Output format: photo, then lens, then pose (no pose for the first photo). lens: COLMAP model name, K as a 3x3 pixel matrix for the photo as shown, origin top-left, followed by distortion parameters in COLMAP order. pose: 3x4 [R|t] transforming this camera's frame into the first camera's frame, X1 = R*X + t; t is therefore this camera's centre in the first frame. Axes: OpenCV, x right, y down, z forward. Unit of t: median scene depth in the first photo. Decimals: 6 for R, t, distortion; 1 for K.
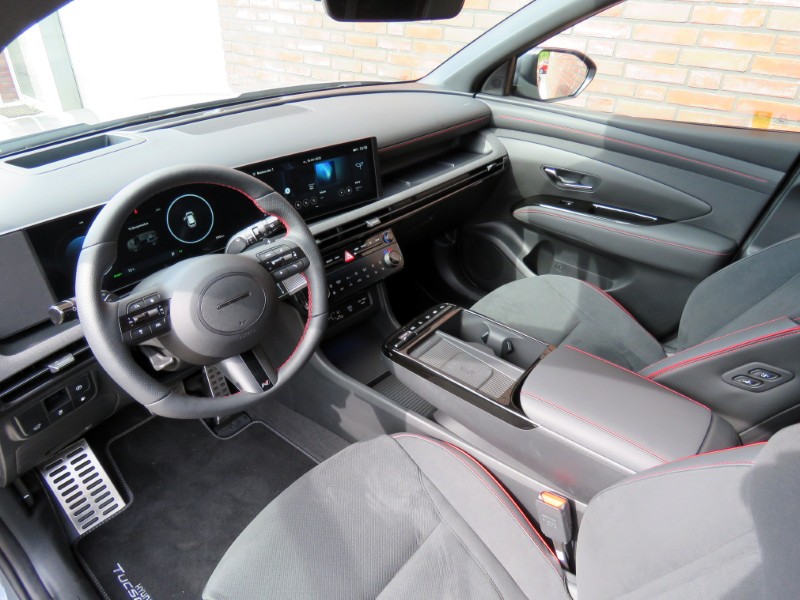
lens RADIAL K [[530.2, 0, 398.8], [0, 530.2, 298.5], [0, 0, 1]] dist [-0.002608, -0.001672]
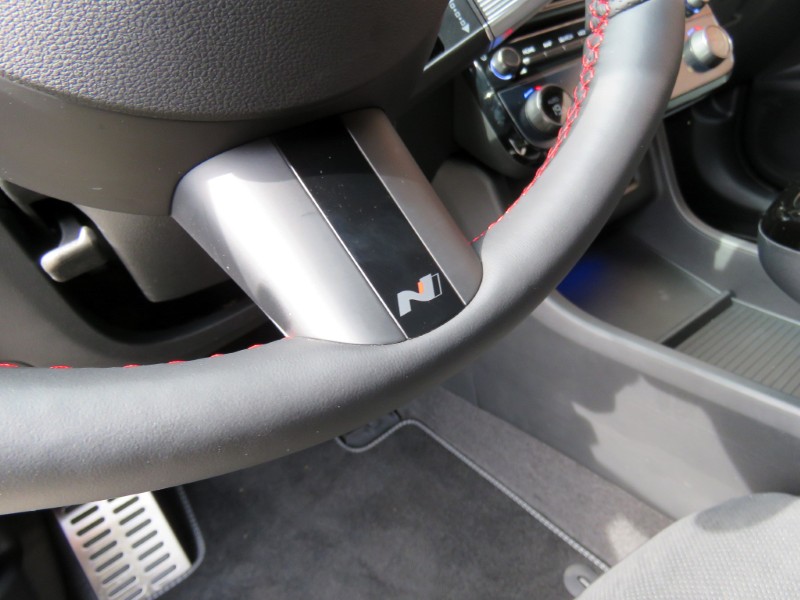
lens RADIAL K [[530.2, 0, 399.6], [0, 530.2, 301.5], [0, 0, 1]] dist [-0.002608, -0.001672]
pose [[0.959660, -0.031659, -0.279375, -0.132152], [0.041218, 0.998746, 0.028406, 0.099388], [0.278125, -0.038776, 0.959762, 0.525813]]
